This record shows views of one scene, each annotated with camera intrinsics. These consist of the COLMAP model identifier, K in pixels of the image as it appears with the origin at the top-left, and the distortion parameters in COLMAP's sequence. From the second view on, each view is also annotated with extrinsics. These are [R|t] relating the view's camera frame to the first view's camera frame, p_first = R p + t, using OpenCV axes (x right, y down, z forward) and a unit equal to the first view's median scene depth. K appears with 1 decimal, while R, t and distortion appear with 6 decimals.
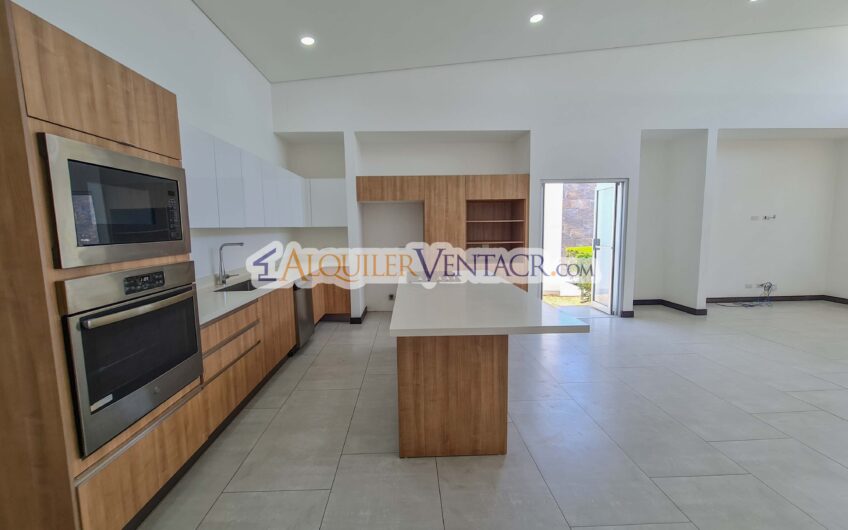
lens RADIAL K [[346.4, 0, 419.3], [0, 346.4, 264.5], [0, 0, 1]] dist [-0.000618, -0.000510]
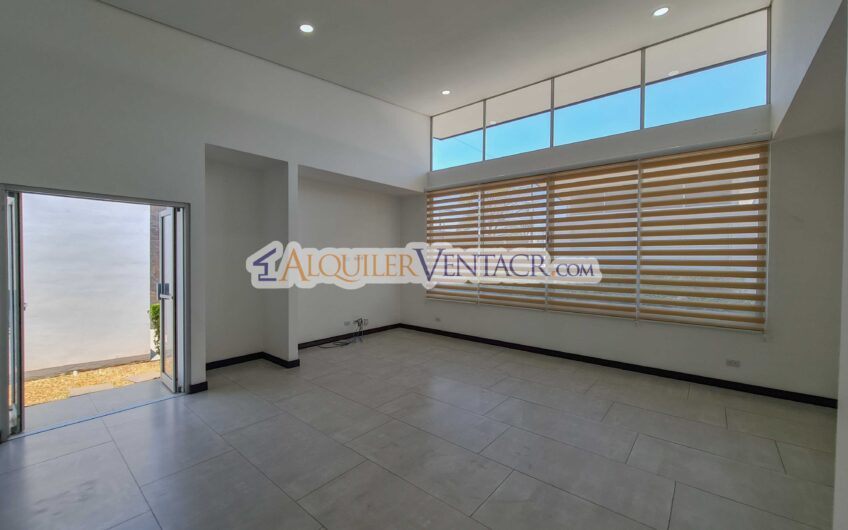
lens RADIAL K [[346.4, 0, 420.1], [0, 346.4, 262.8], [0, 0, 1]] dist [-0.000618, -0.000510]
pose [[0.669768, 0.009824, 0.742506, 0.385703], [0.062112, 0.995667, -0.069201, -0.039973], [-0.739968, 0.092467, 0.666256, 0.150383]]
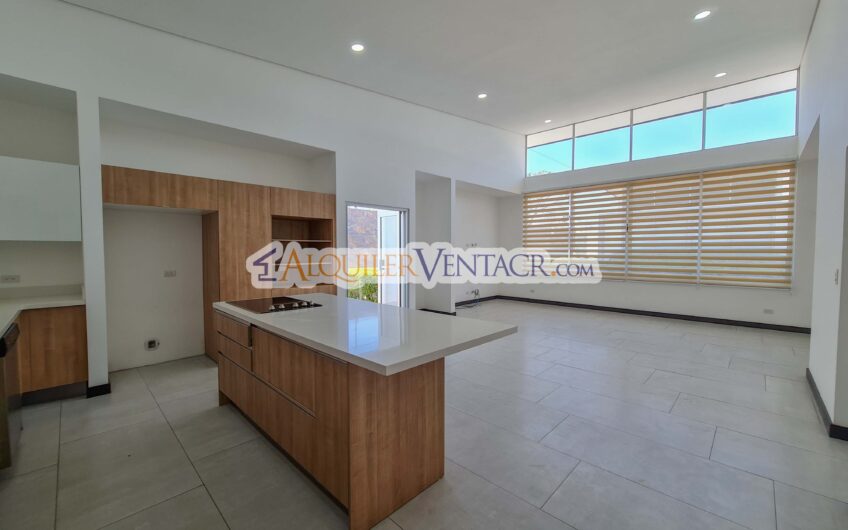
lens RADIAL K [[346.4, 0, 419.1], [0, 346.4, 263.3], [0, 0, 1]] dist [-0.000618, -0.000510]
pose [[0.719584, -0.010905, 0.694320, -0.202126], [0.063044, 0.996773, -0.049683, -0.000136], [-0.691538, 0.079524, 0.717950, 0.133526]]
